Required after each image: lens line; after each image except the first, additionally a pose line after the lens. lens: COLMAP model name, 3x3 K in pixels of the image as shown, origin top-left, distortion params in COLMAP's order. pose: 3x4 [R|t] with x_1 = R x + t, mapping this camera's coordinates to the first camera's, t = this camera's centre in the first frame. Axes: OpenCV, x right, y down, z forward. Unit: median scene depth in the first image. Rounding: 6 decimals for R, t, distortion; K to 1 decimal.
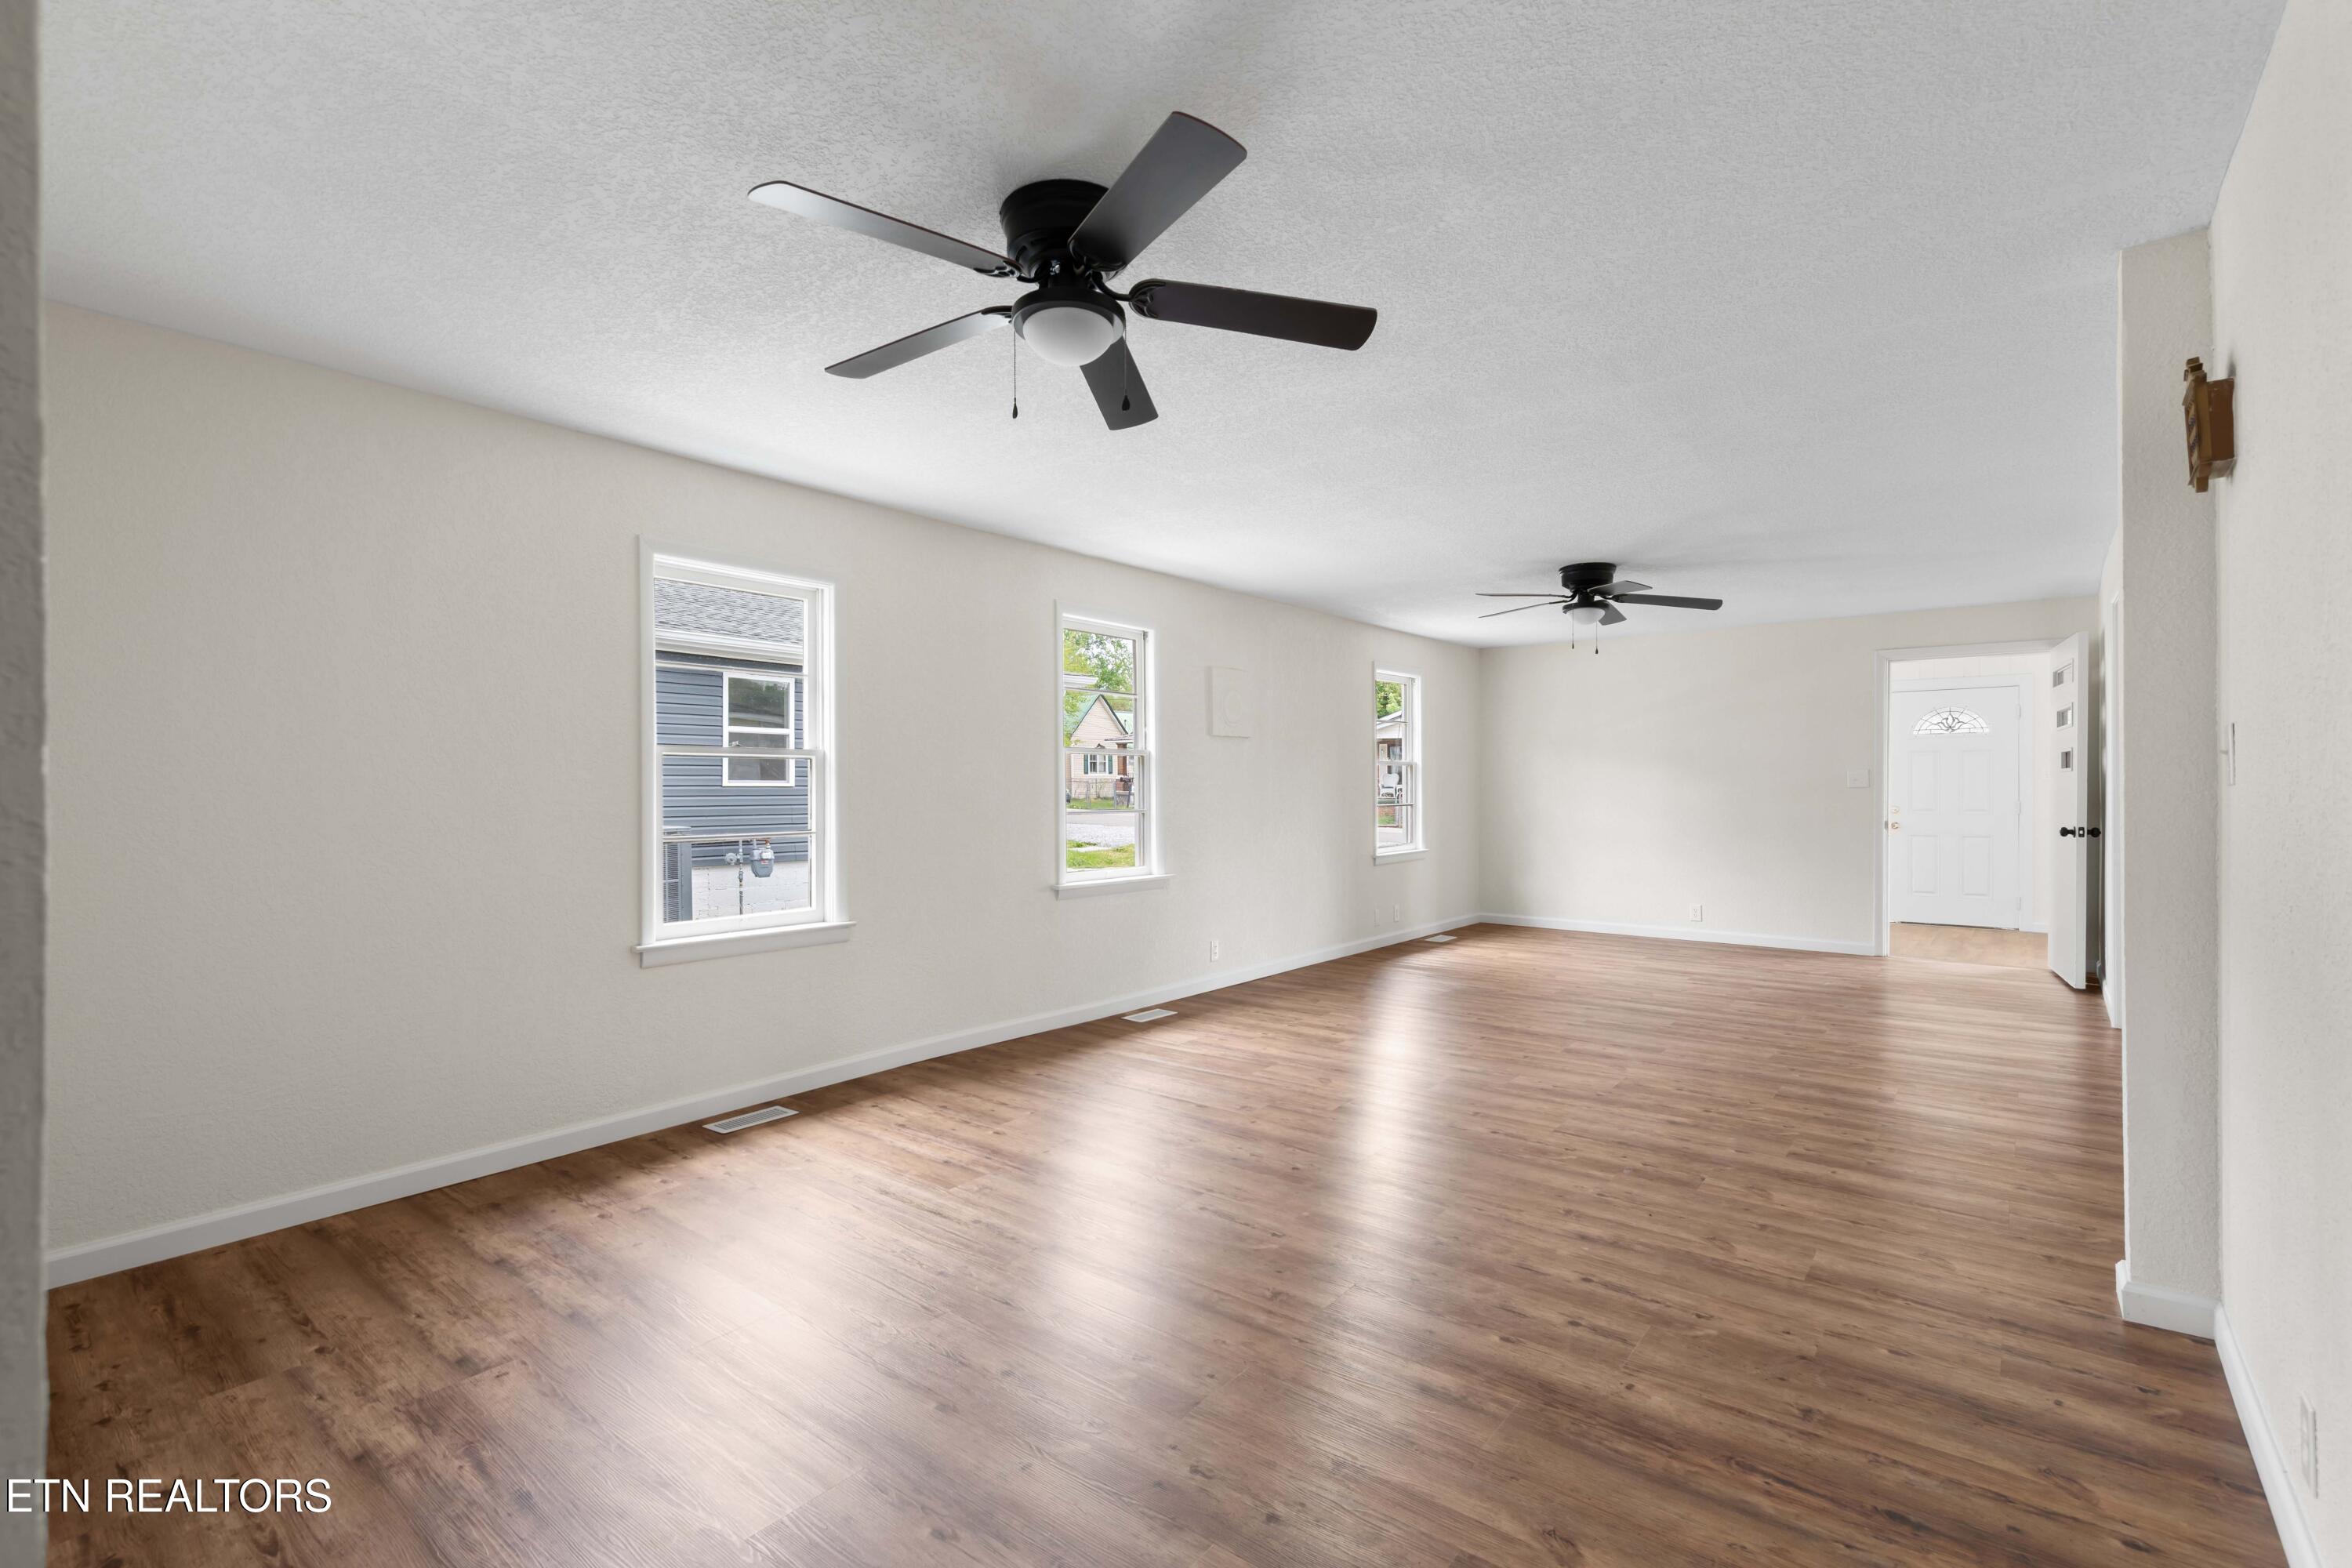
lens RADIAL K [[1082.6, 0, 1176.0], [0, 1082.6, 784.0], [0, 0, 1]] dist [0.003428, -0.000056]
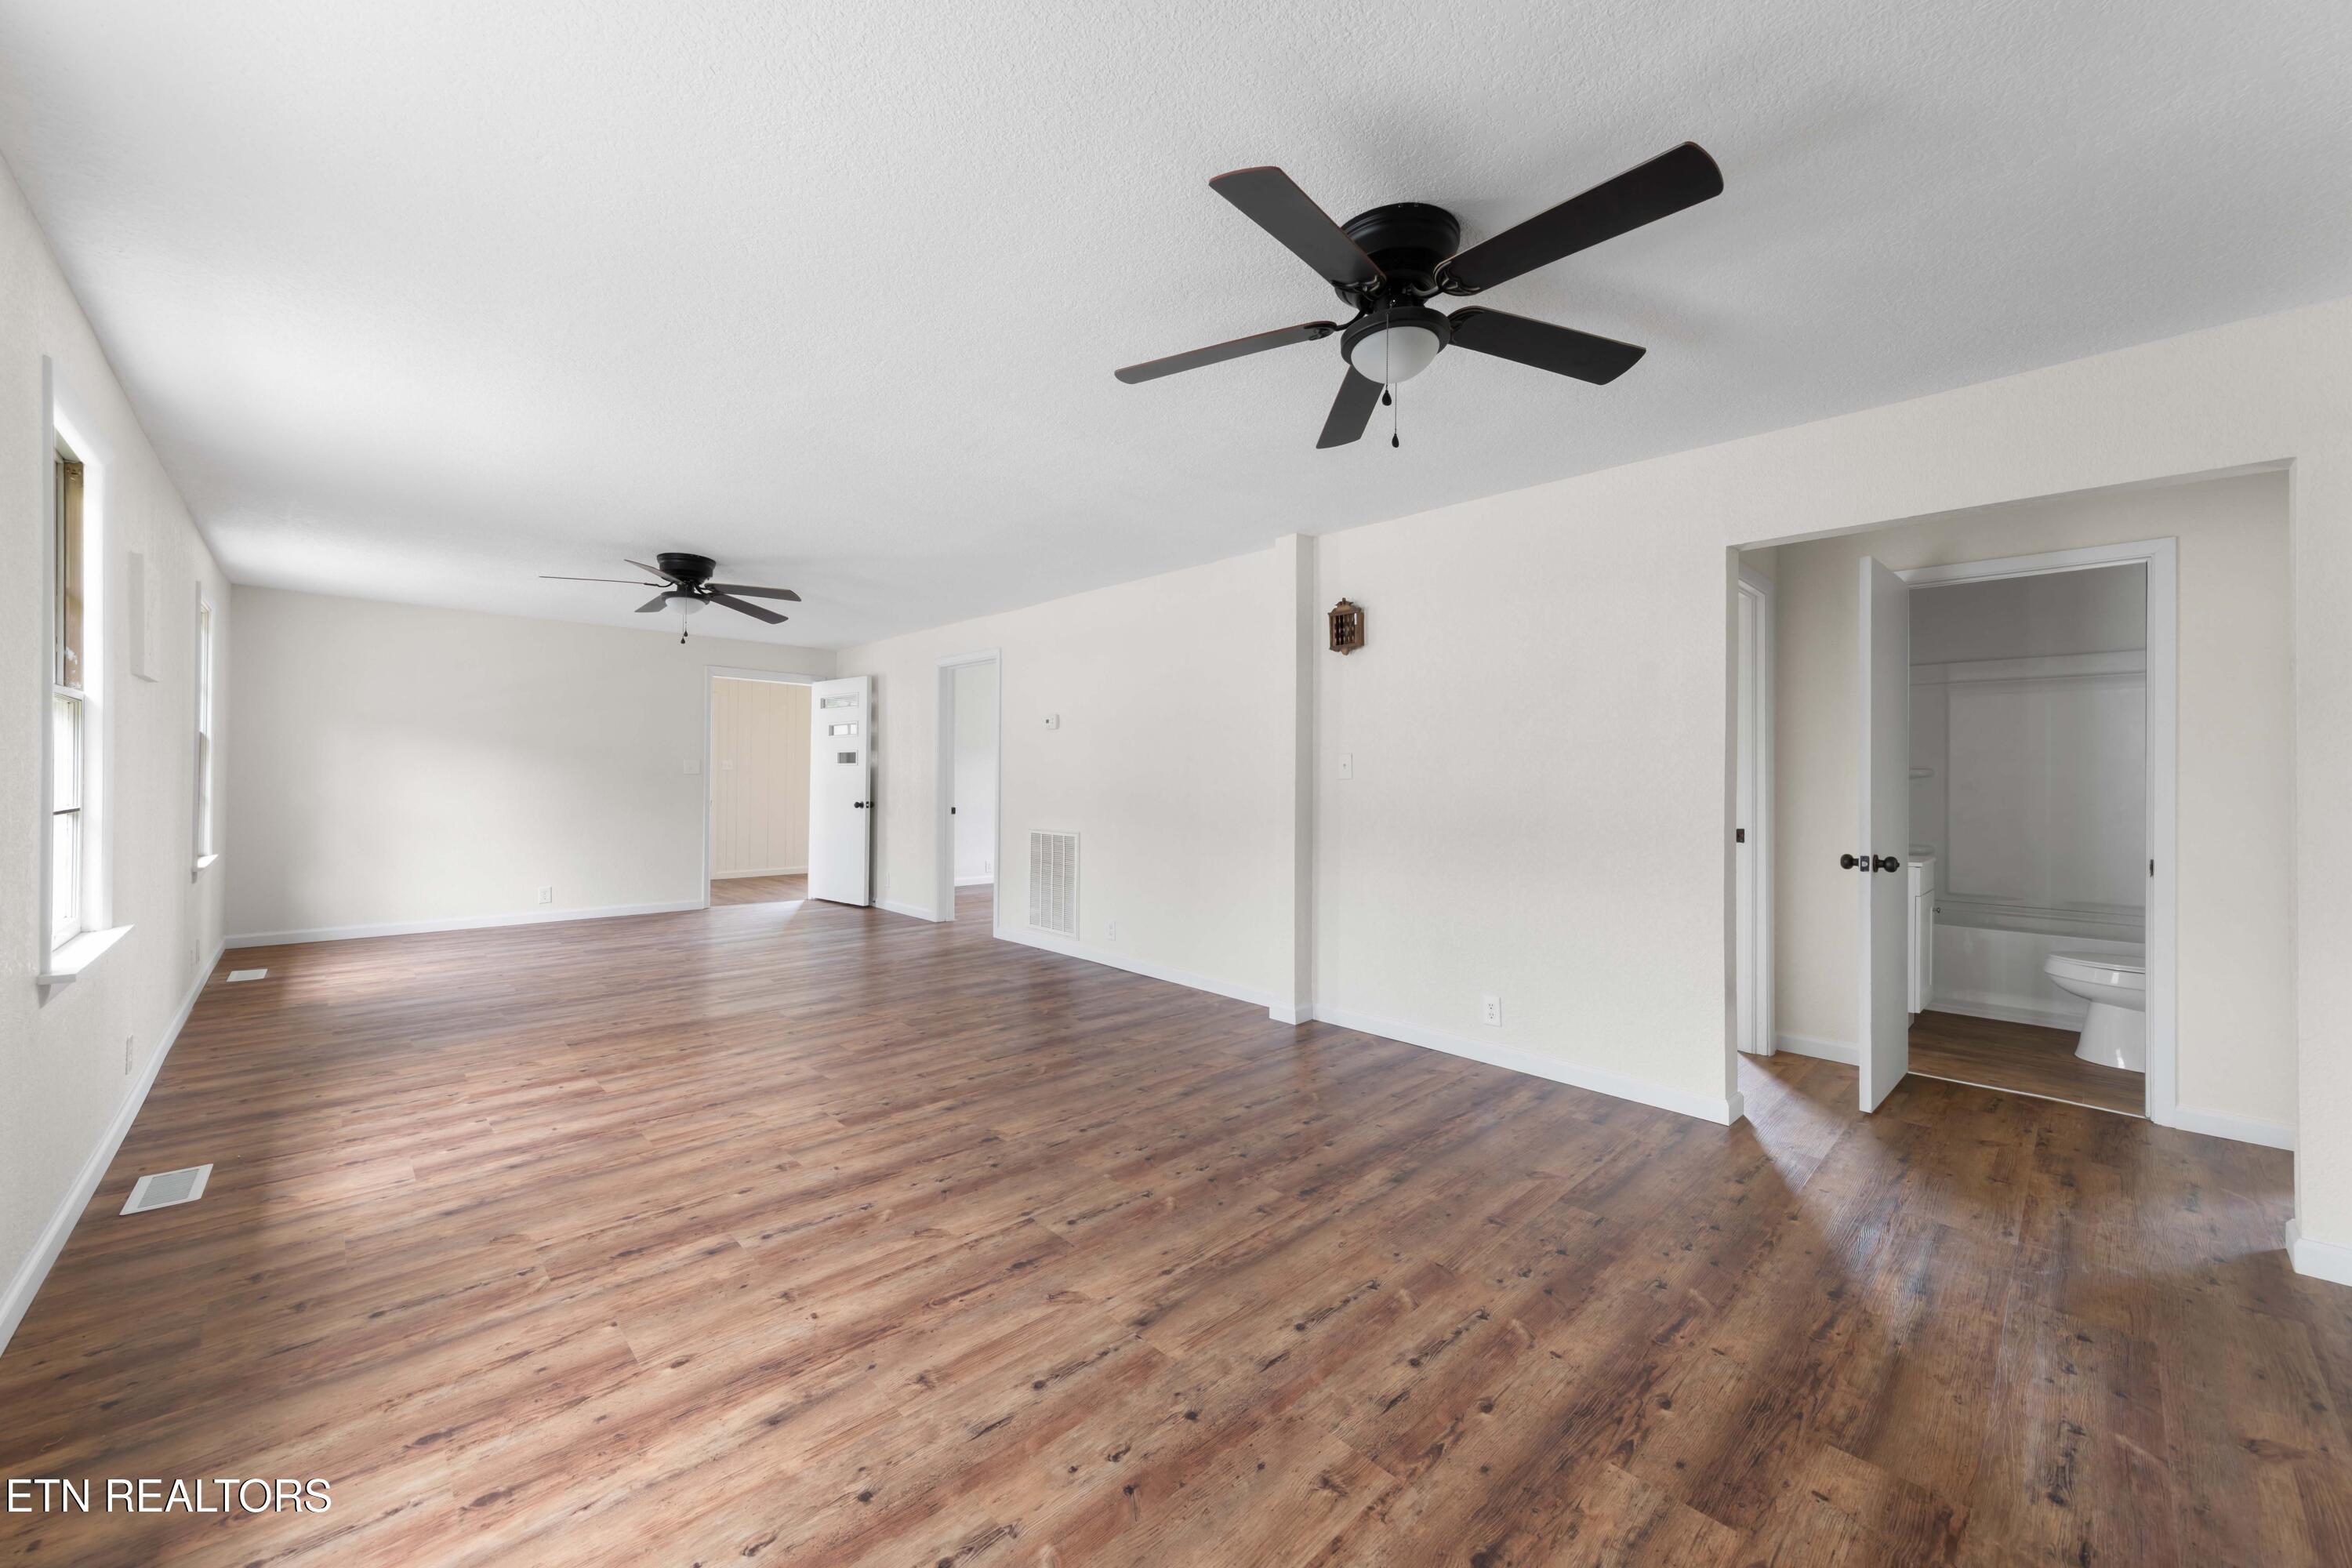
lens RADIAL K [[877.2, 0, 1171.1], [0, 877.2, 772.5], [0, 0, 1]] dist [0.020587, -0.007493]
pose [[0.132220, 0.010925, 0.991160, -0.558627], [-0.014200, 0.999858, -0.009127, 0.004159], [-0.991119, -0.012868, 0.132356, 0.624355]]
